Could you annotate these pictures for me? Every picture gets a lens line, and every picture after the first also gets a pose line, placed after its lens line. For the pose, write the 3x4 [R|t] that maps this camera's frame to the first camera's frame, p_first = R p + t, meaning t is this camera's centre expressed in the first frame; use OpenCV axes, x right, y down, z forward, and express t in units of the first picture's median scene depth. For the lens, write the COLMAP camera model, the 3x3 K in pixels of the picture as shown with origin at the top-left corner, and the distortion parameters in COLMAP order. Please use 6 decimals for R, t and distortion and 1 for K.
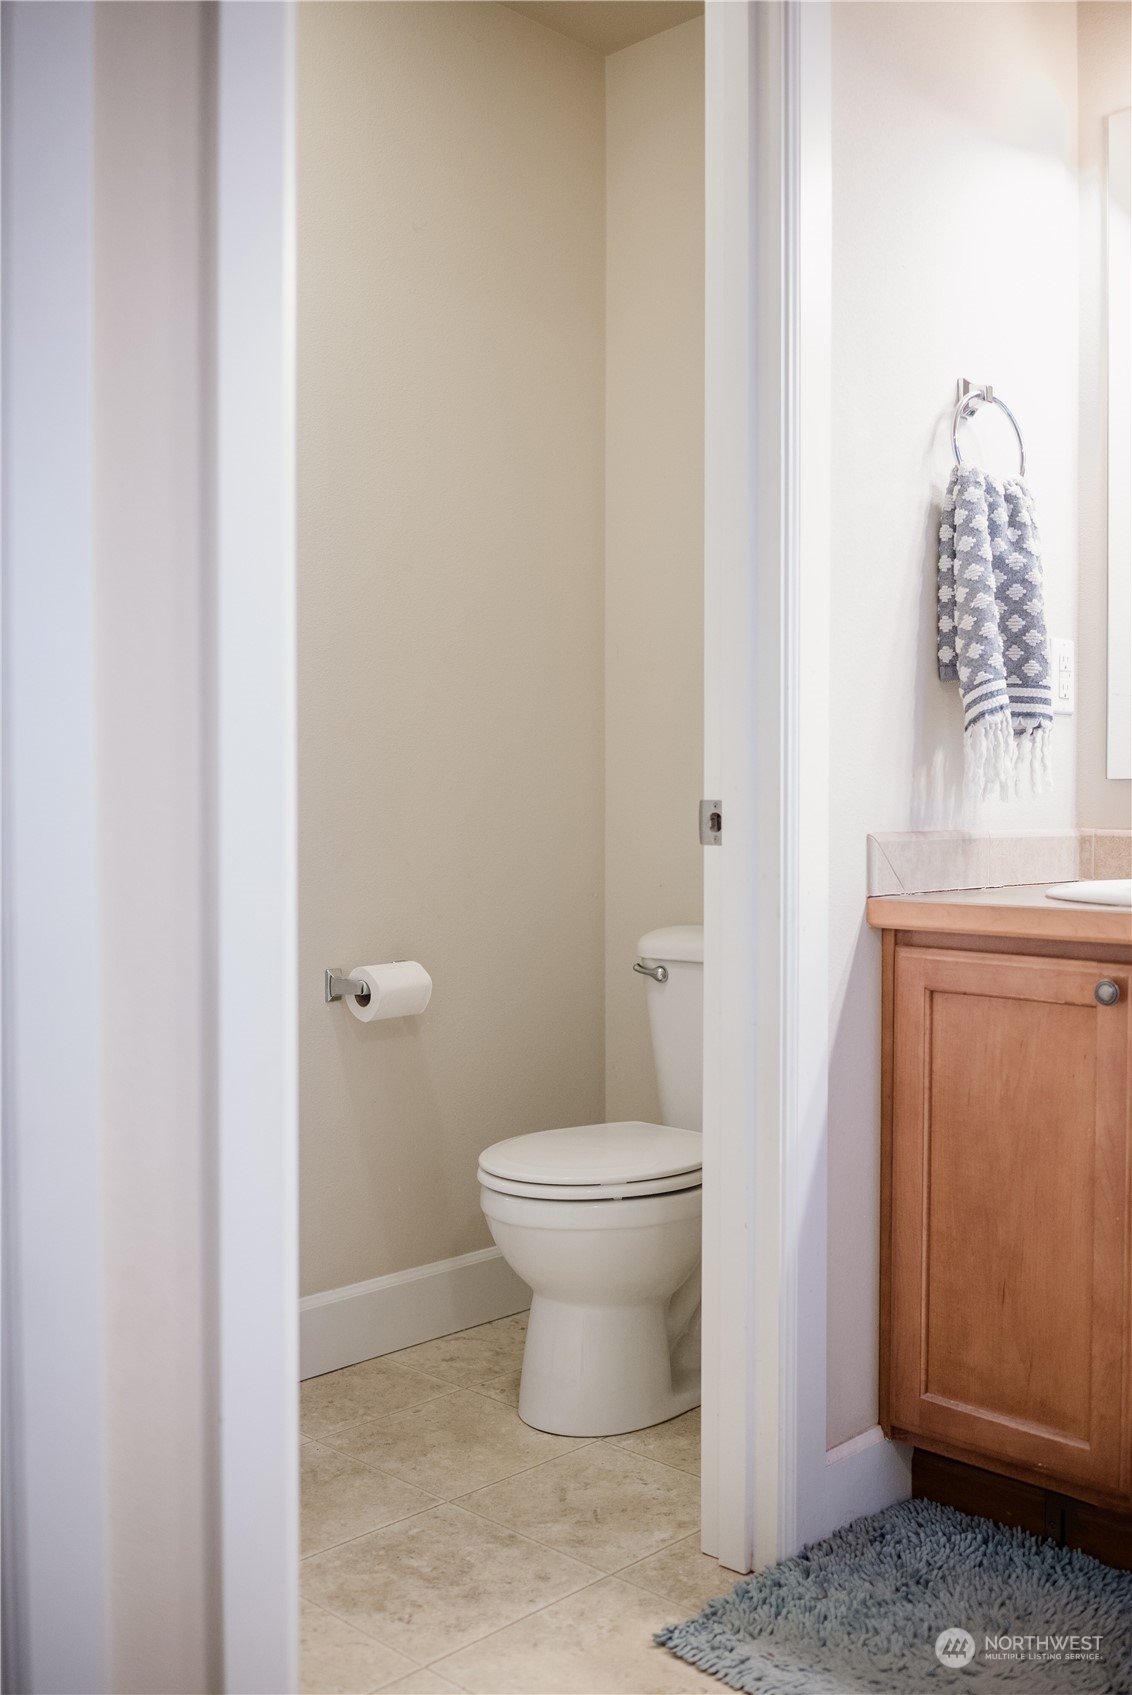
lens RADIAL K [[1550.2, 0, 569.9], [0, 1550.2, 780.1], [0, 0, 1]] dist [-0.039460, -0.007410]
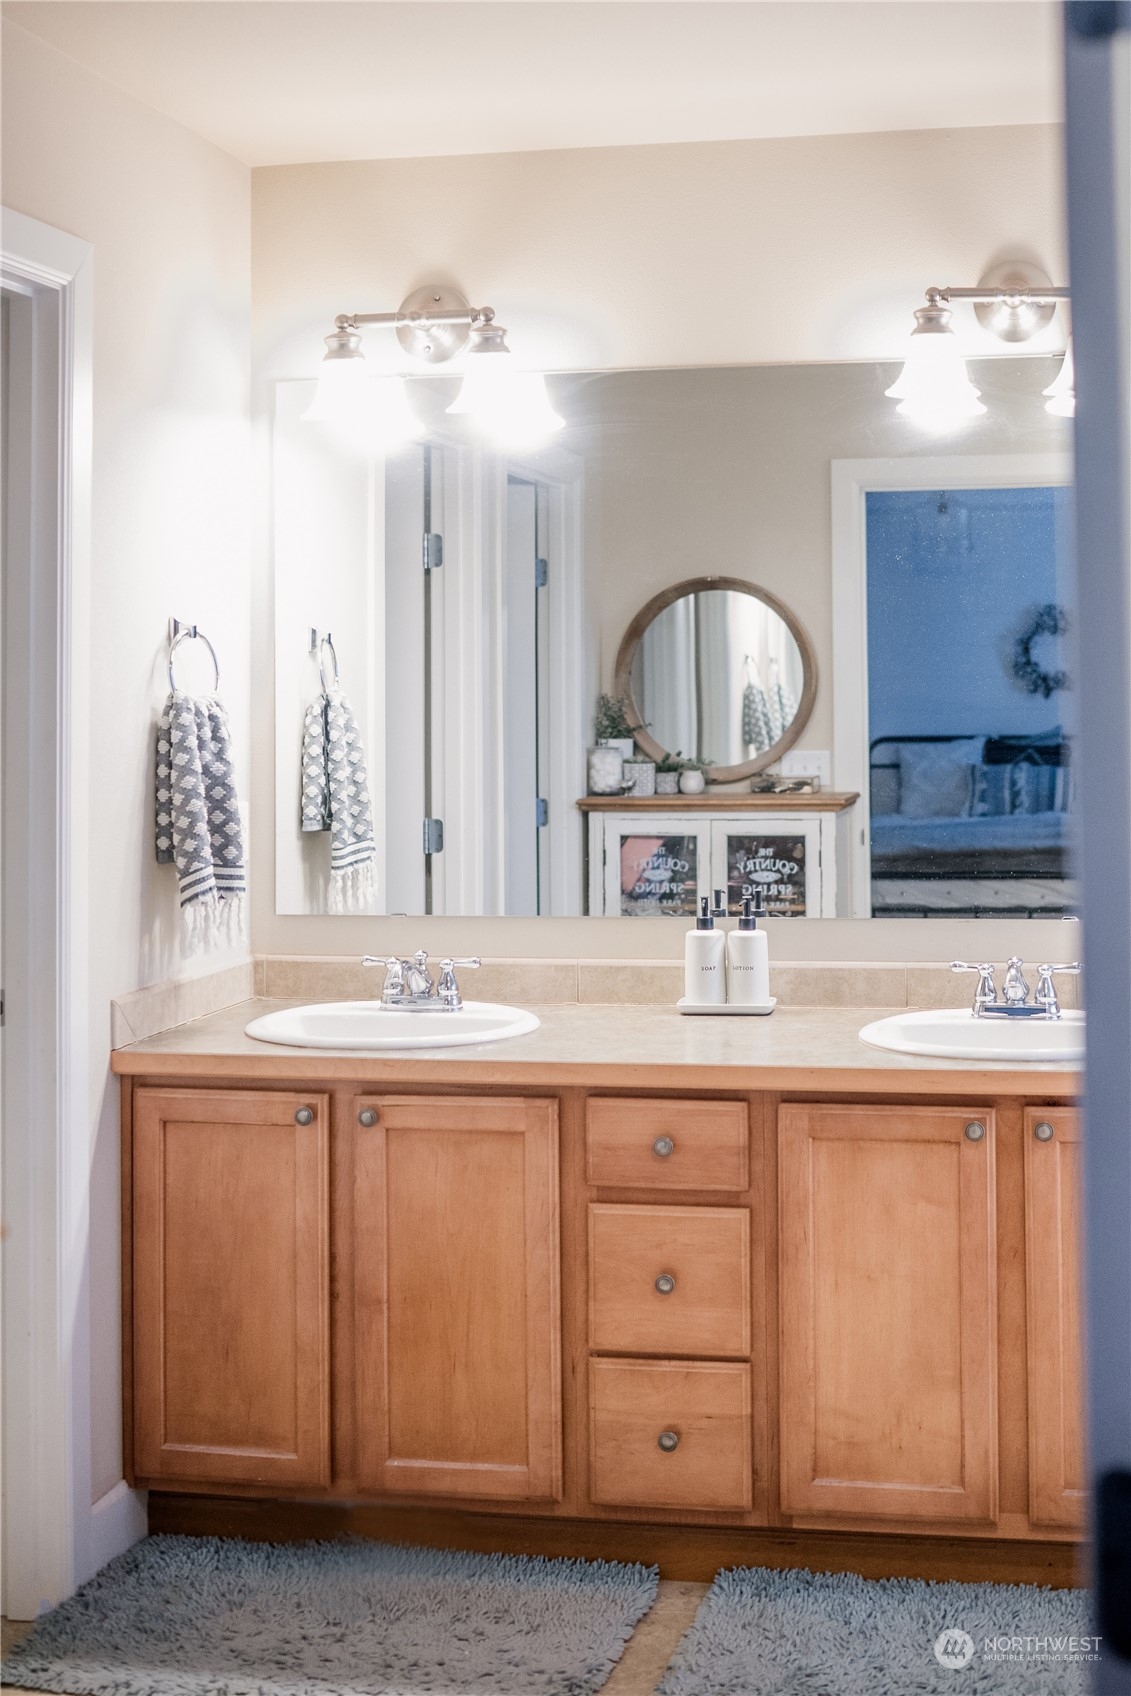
lens RADIAL K [[1551.1, 0, 569.4], [0, 1551.1, 780.6], [0, 0, 1]] dist [-0.039460, -0.007410]
pose [[0.852334, 0.000150, 0.522998, -0.134231], [0.019197, 0.999317, -0.031572, -0.089282], [-0.522646, 0.036950, 0.851749, -0.241379]]
